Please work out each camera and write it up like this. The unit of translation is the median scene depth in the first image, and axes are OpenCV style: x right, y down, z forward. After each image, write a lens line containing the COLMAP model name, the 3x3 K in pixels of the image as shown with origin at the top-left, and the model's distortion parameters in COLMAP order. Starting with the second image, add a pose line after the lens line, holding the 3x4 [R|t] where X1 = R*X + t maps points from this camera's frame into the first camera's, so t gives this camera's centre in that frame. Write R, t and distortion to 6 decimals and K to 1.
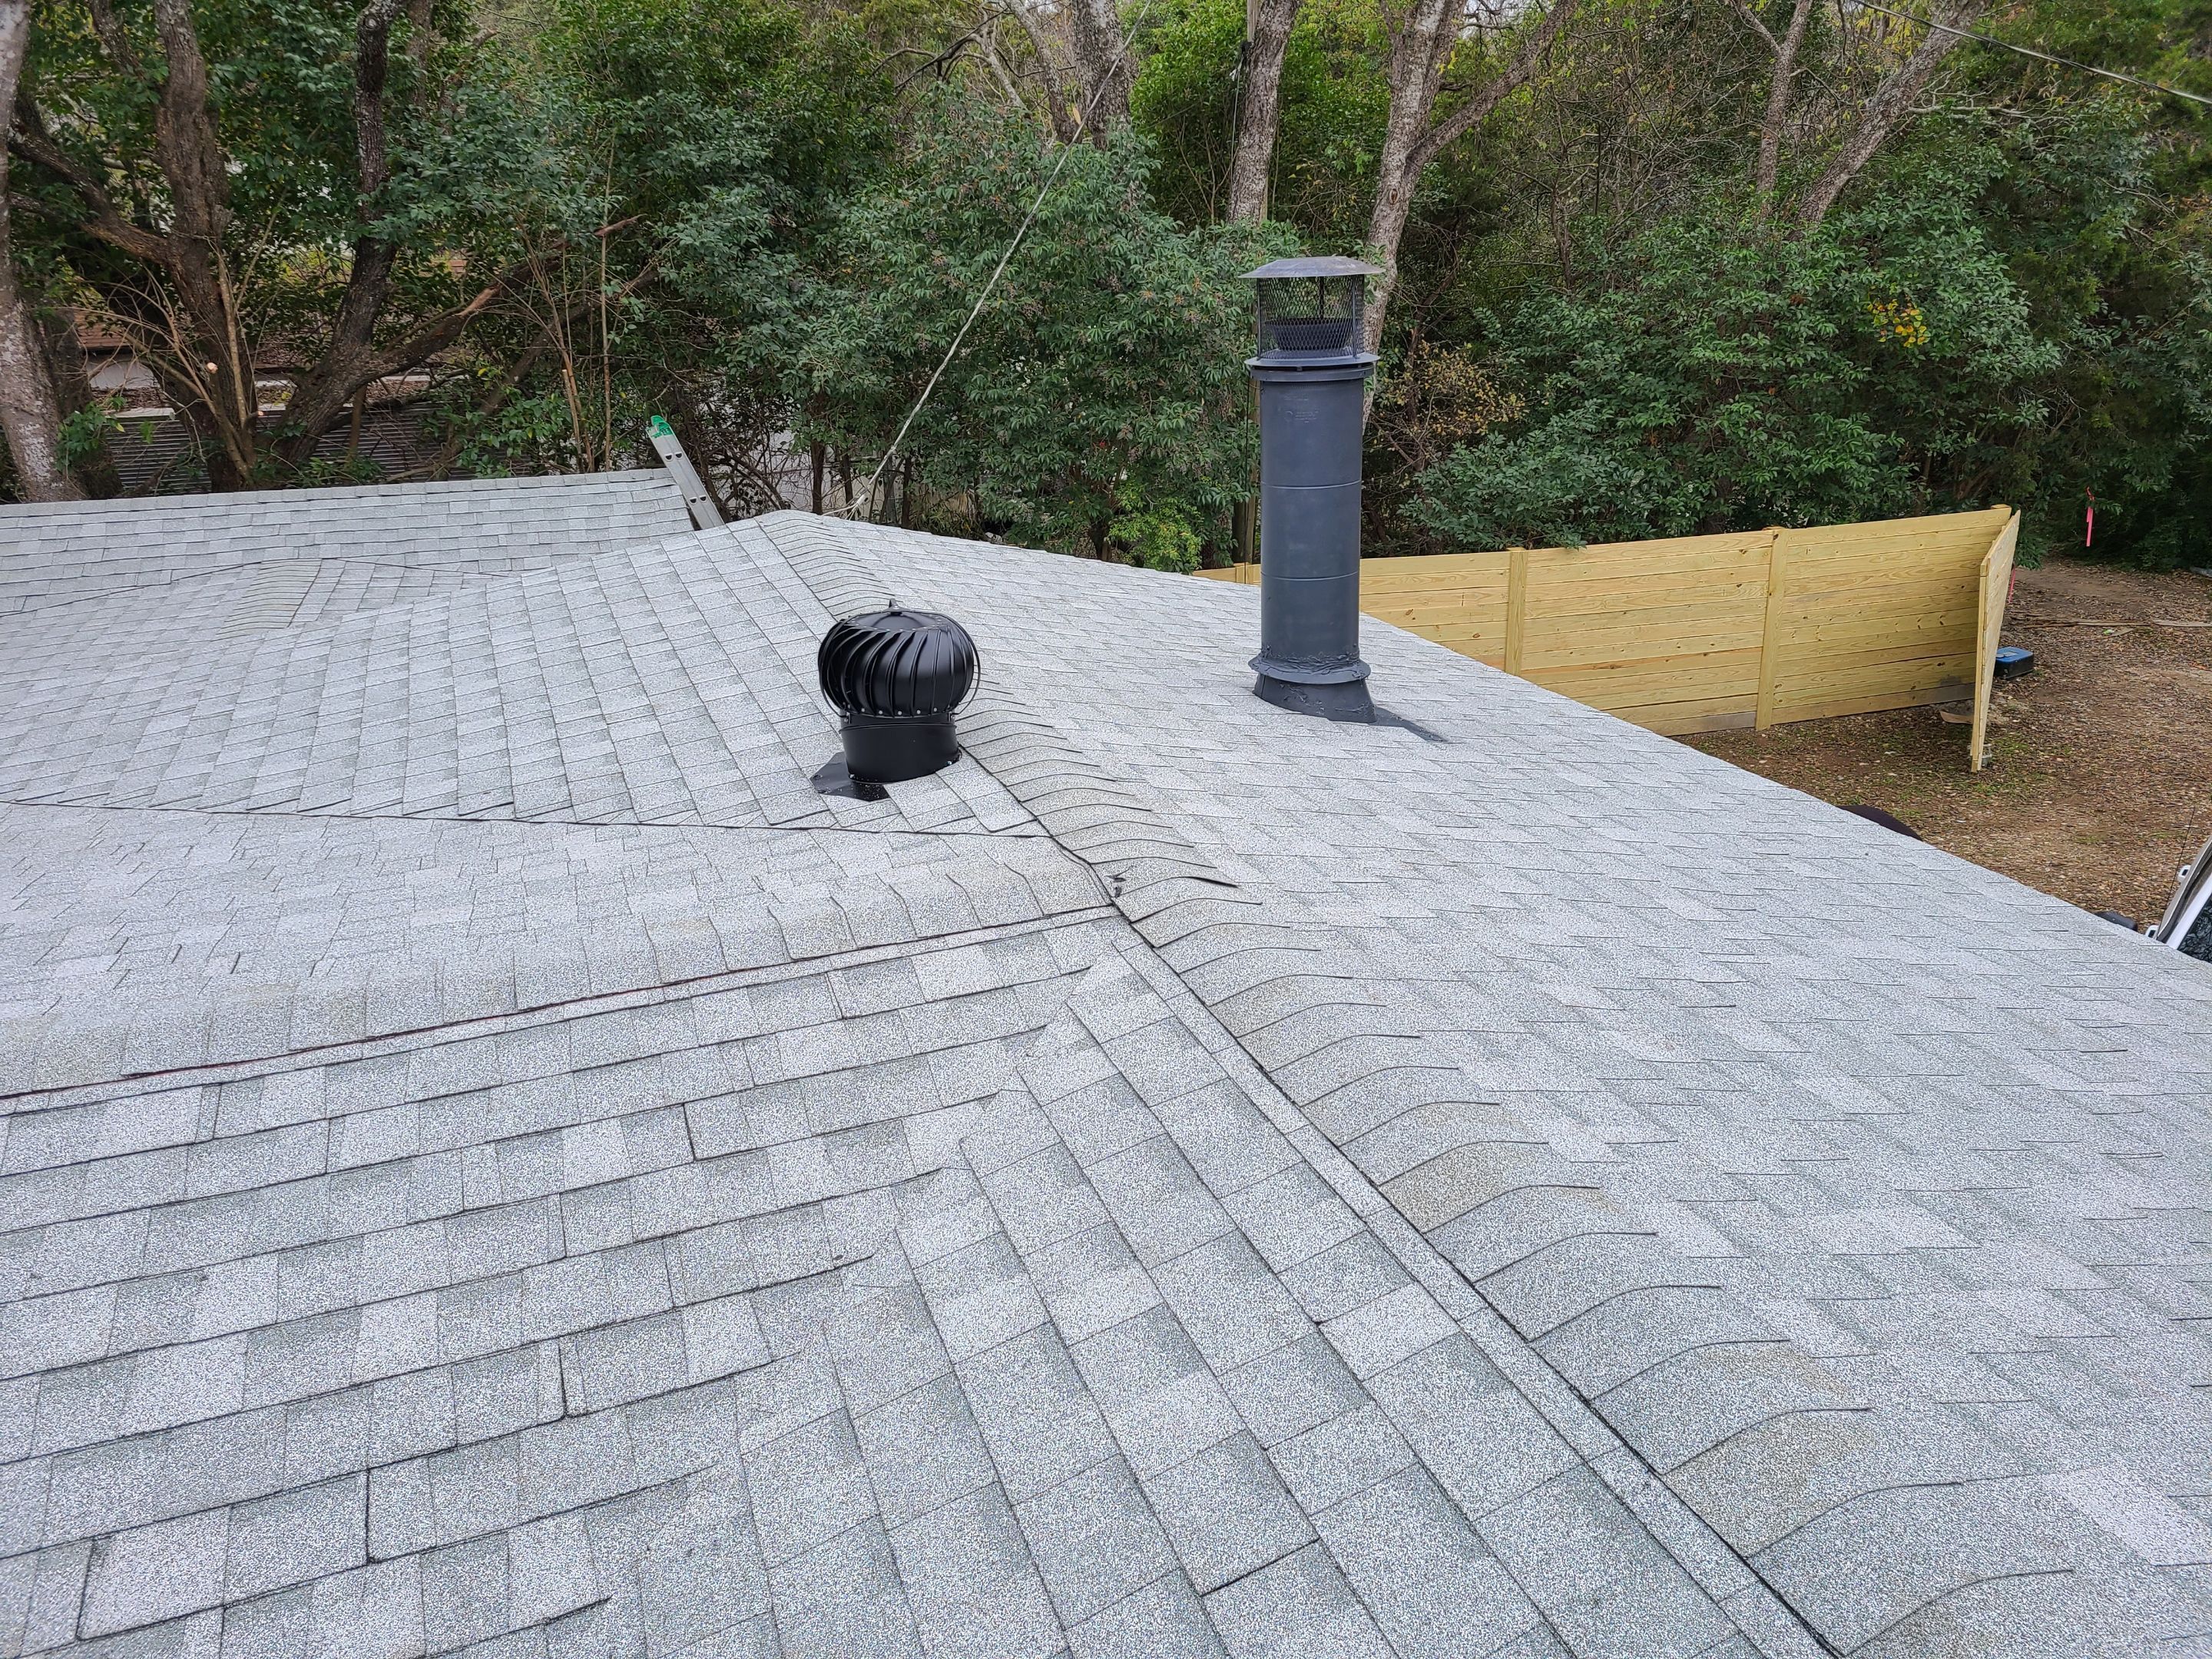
lens RADIAL K [[1641.1, 0, 1091.8], [0, 1641.1, 825.7], [0, 0, 1]] dist [0.062223, -0.038409]
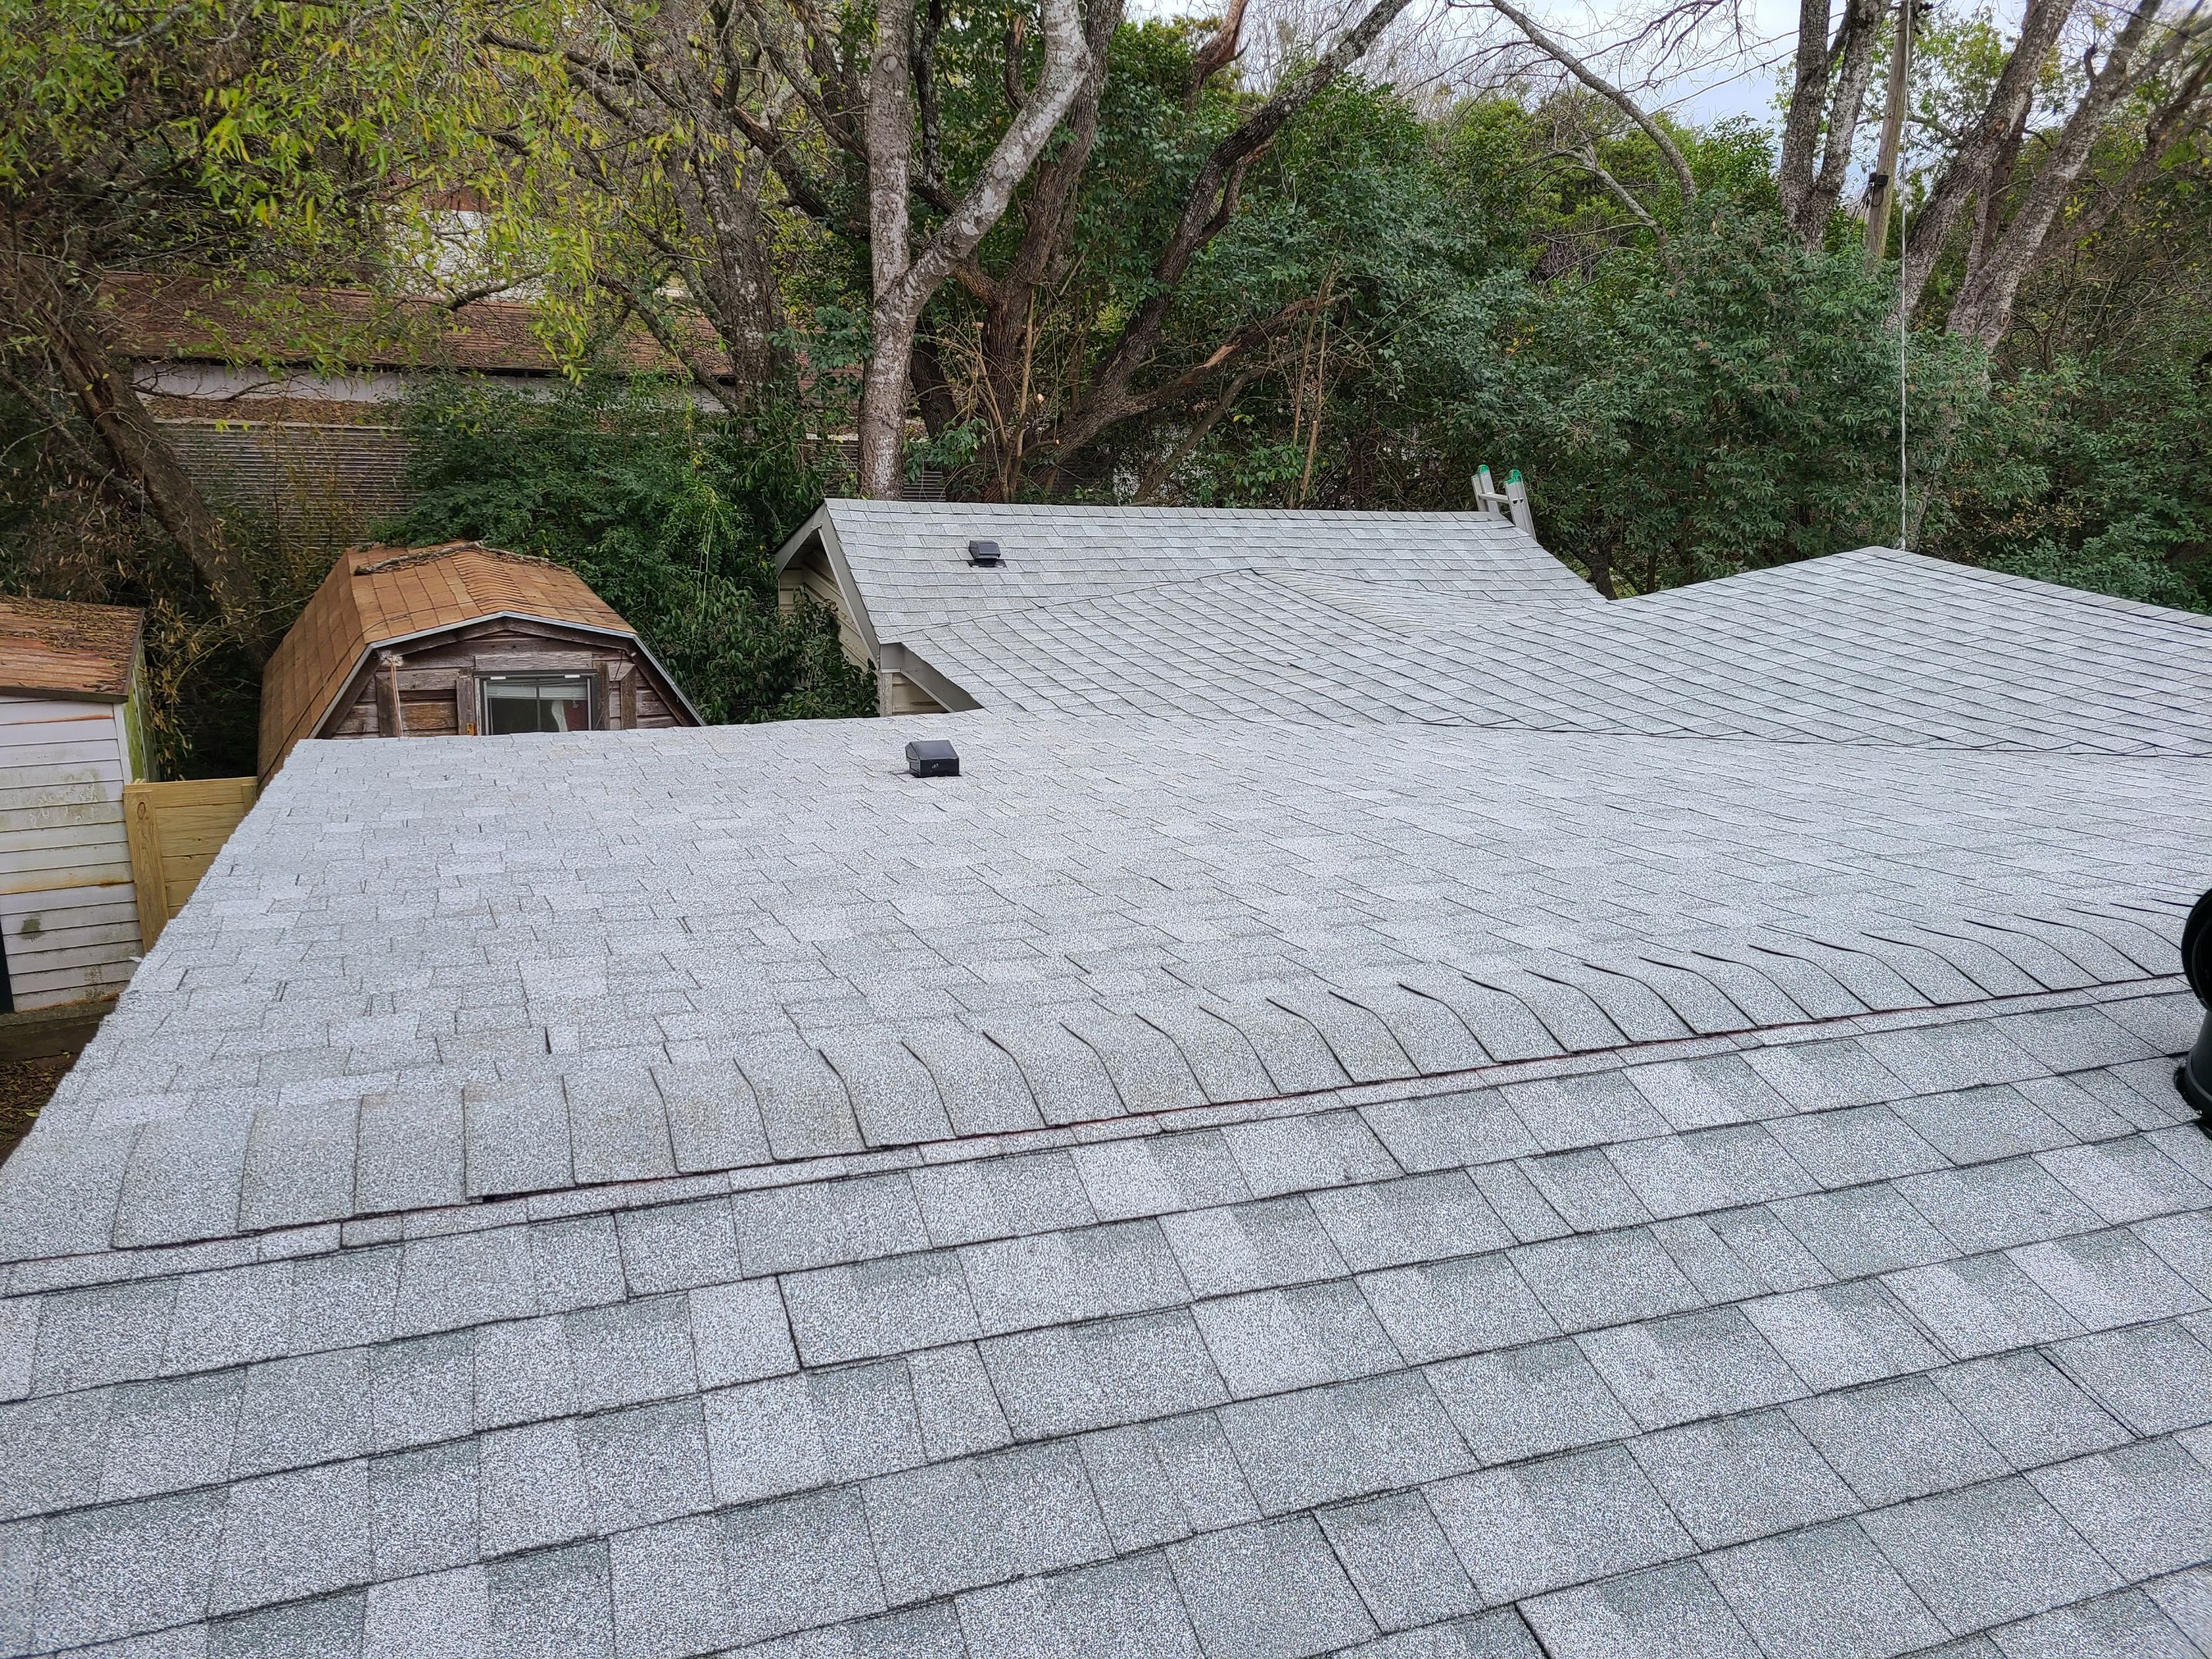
lens RADIAL K [[1641.1, 0, 1069.8], [0, 1641.1, 806.0], [0, 0, 1]] dist [0.062223, -0.038409]
pose [[0.997068, 0.066432, 0.037975, -1.113618], [-0.063660, 0.995509, -0.070071, 0.147010], [-0.042459, 0.067449, 0.996819, -0.149291]]
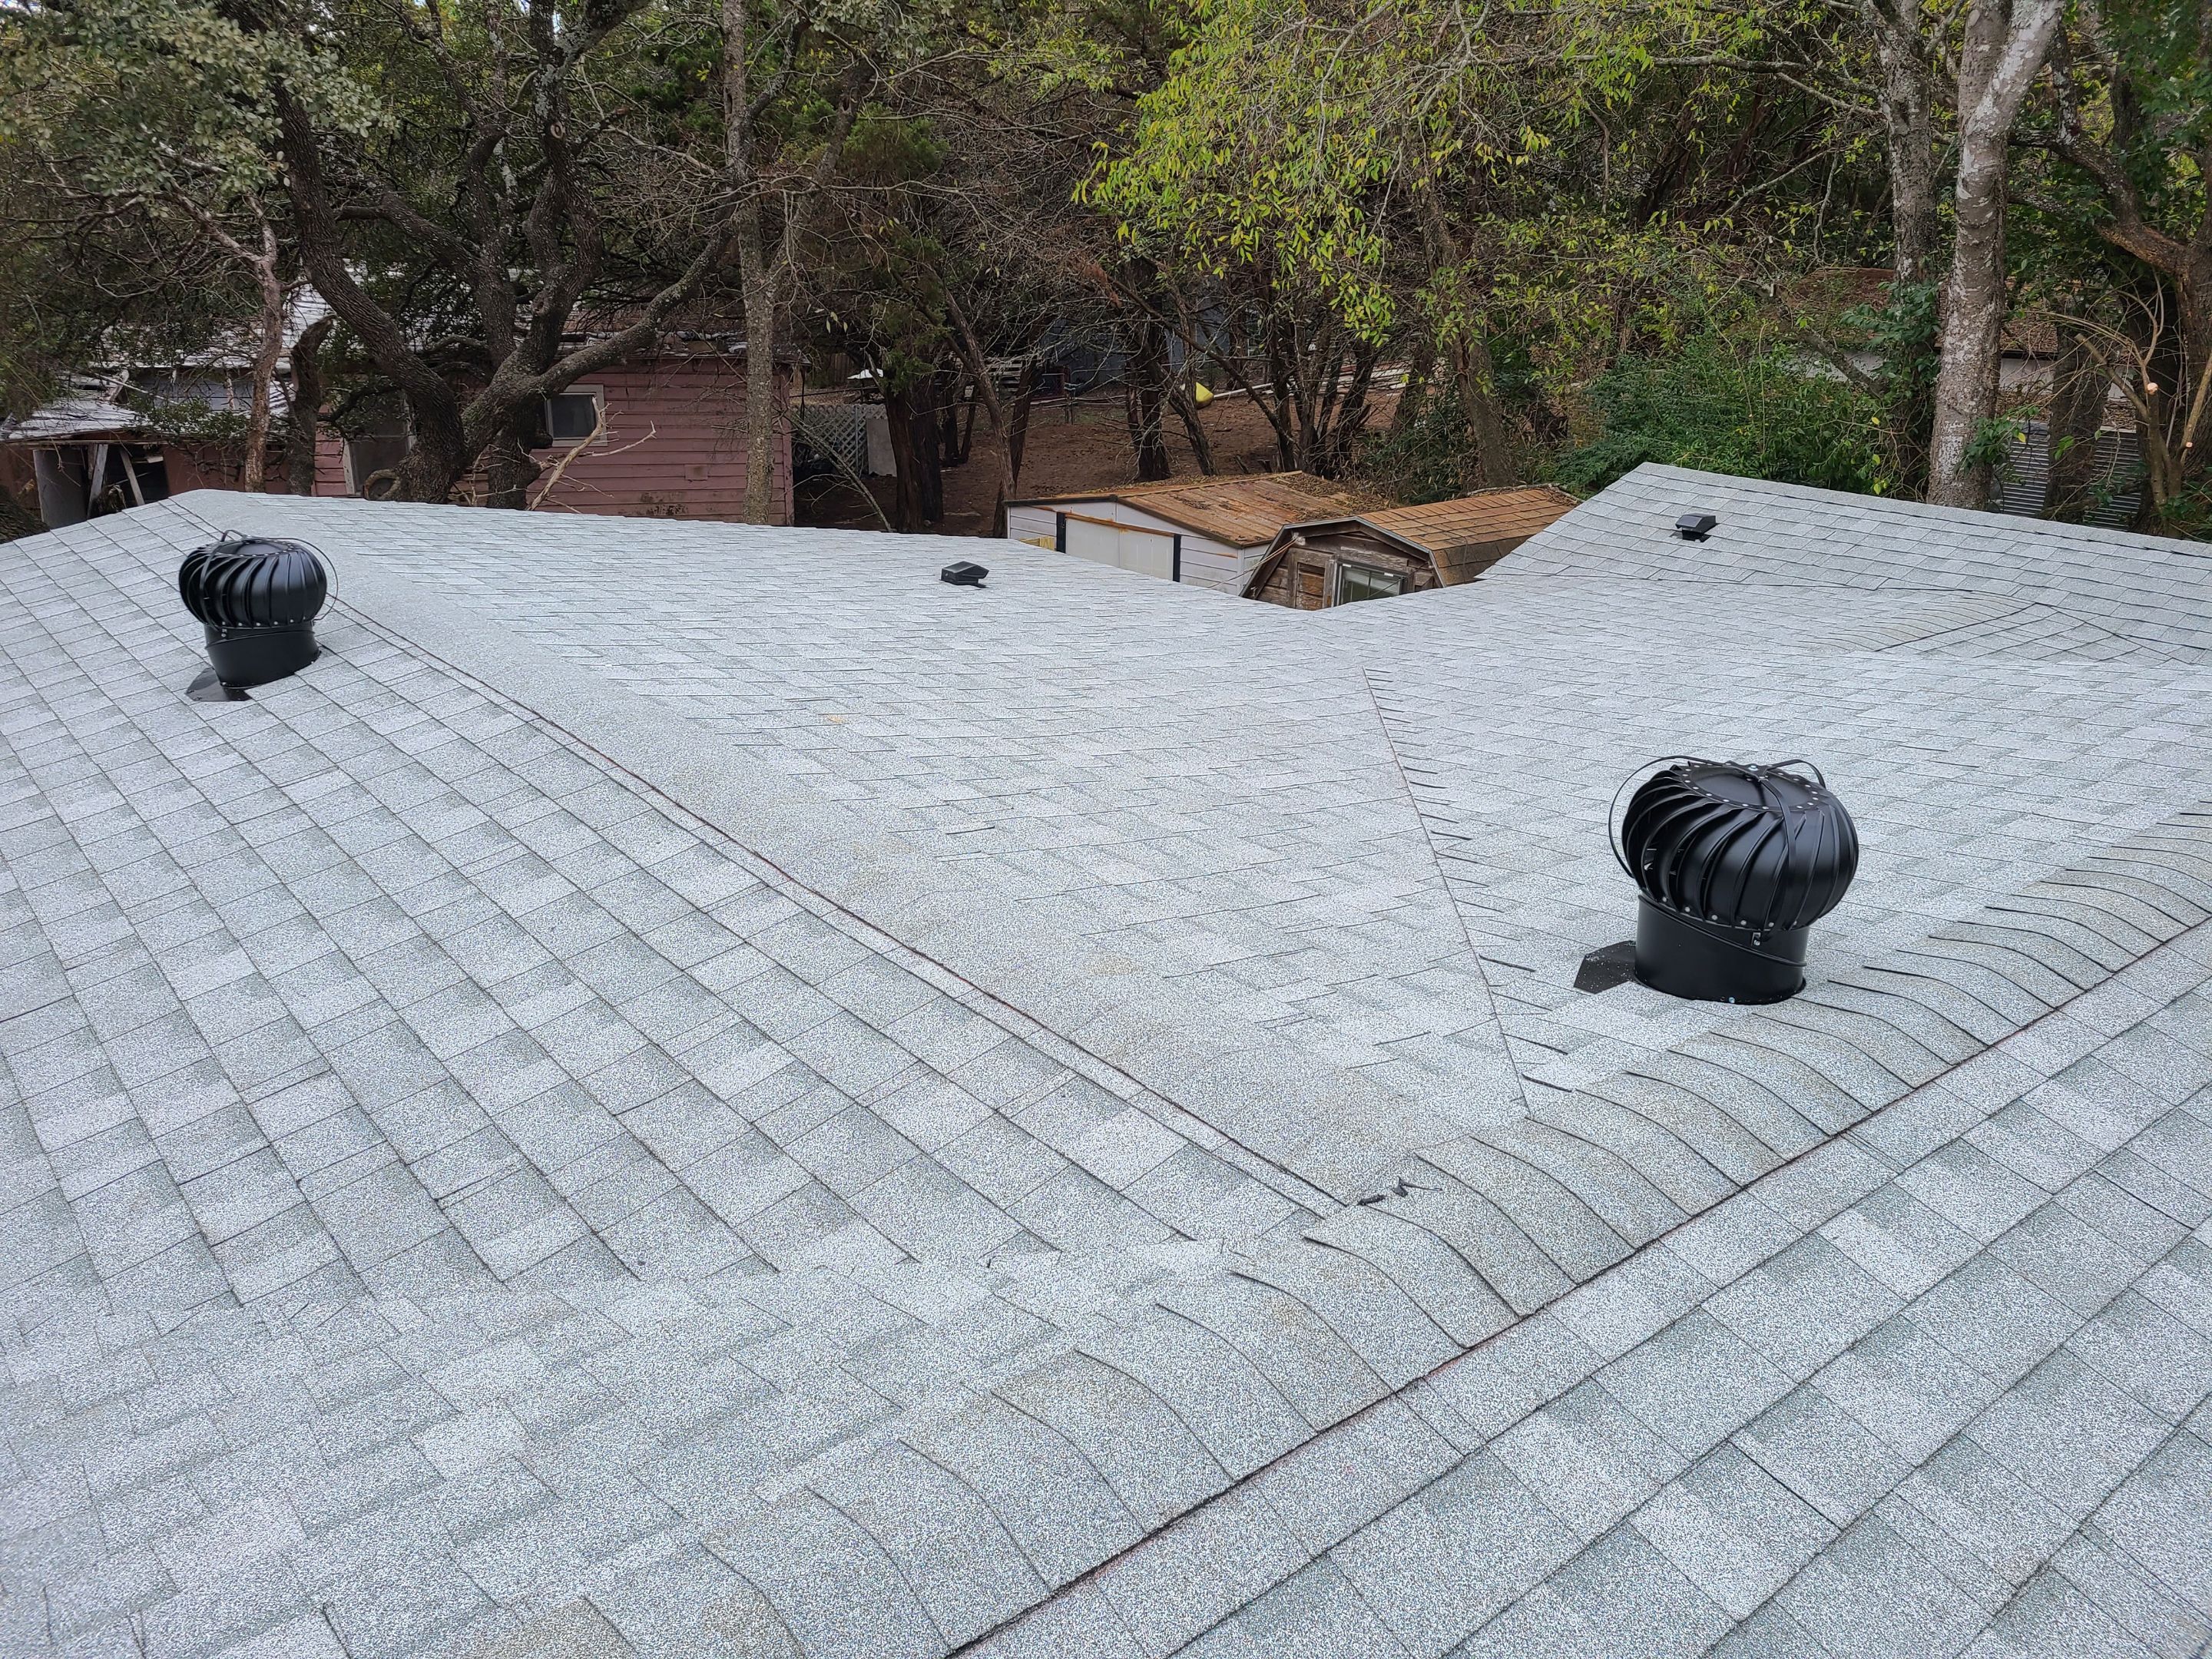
lens RADIAL K [[1641.1, 0, 1101.7], [0, 1641.1, 804.2], [0, 0, 1]] dist [0.062223, -0.038409]
pose [[0.331816, 0.342863, -0.878831, 0.332303], [-0.356359, 0.908140, 0.219749, -0.138976], [0.873445, 0.240263, 0.423518, 0.364338]]
